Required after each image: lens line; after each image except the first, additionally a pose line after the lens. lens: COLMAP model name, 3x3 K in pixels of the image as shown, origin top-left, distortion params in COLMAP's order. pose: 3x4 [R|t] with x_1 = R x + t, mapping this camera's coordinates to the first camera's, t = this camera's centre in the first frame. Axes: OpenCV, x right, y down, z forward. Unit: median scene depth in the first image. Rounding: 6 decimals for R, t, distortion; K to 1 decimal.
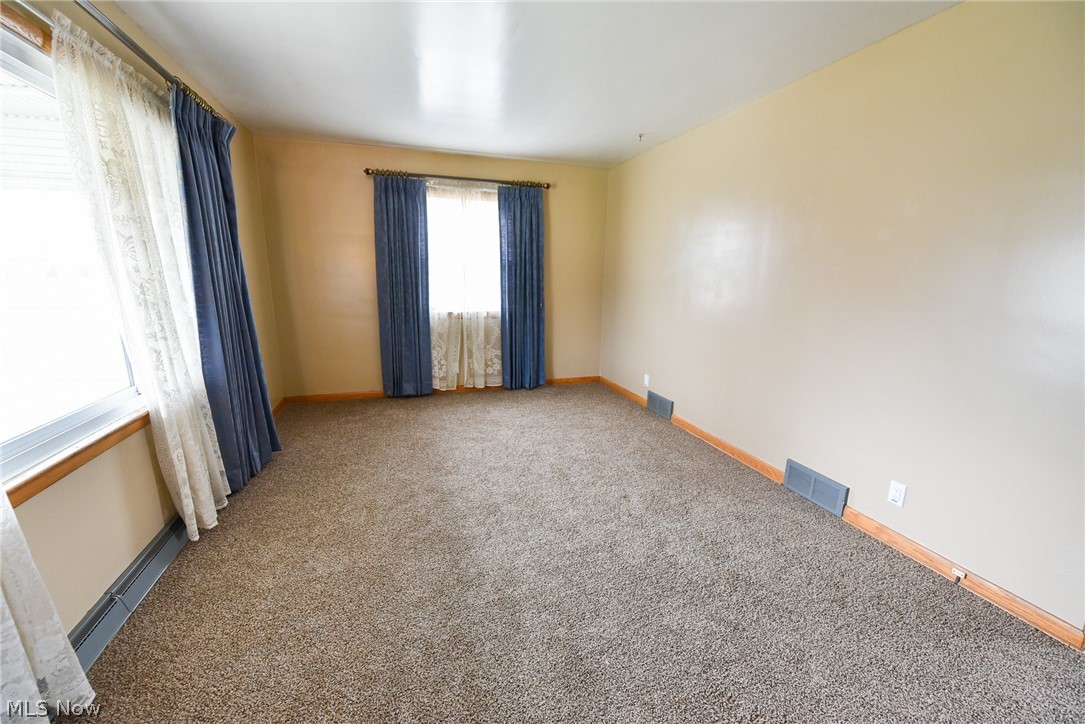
lens RADIAL K [[432.7, 0, 542.5], [0, 432.7, 362.0], [0, 0, 1]] dist [-0.001183, 0.000006]
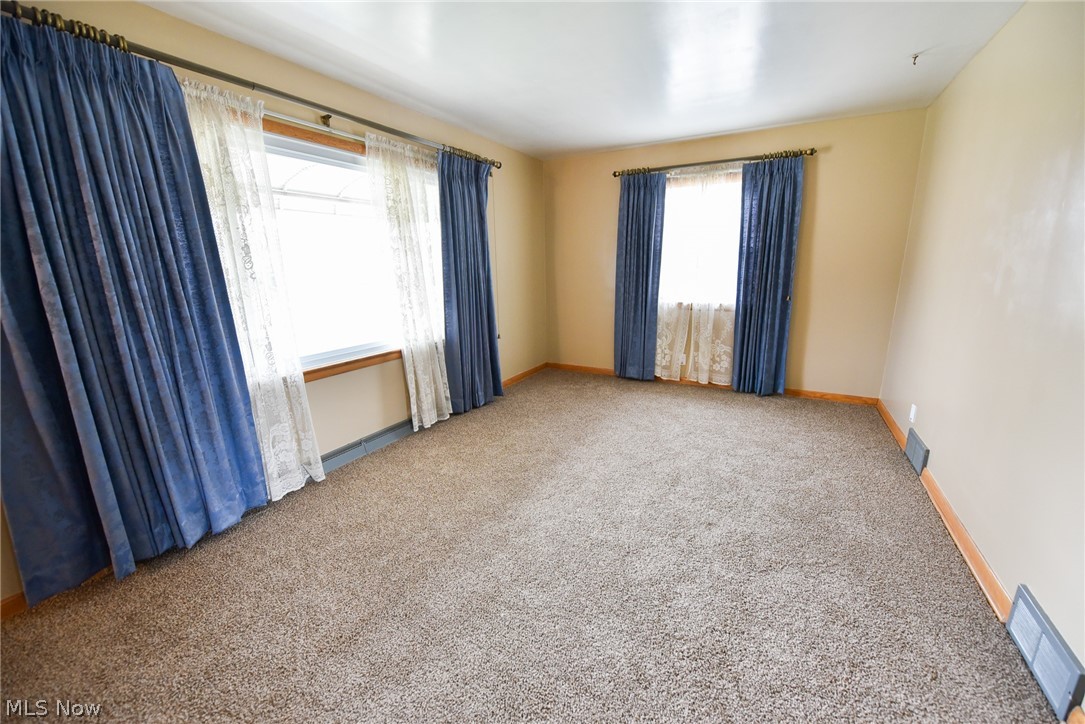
lens RADIAL K [[432.7, 0, 542.5], [0, 432.7, 362.0], [0, 0, 1]] dist [-0.001183, 0.000006]
pose [[0.679145, 0.141461, -0.720244, 0.323921], [-0.124854, 0.989217, 0.076560, -0.017333], [0.723307, 0.037930, 0.689484, 0.096887]]
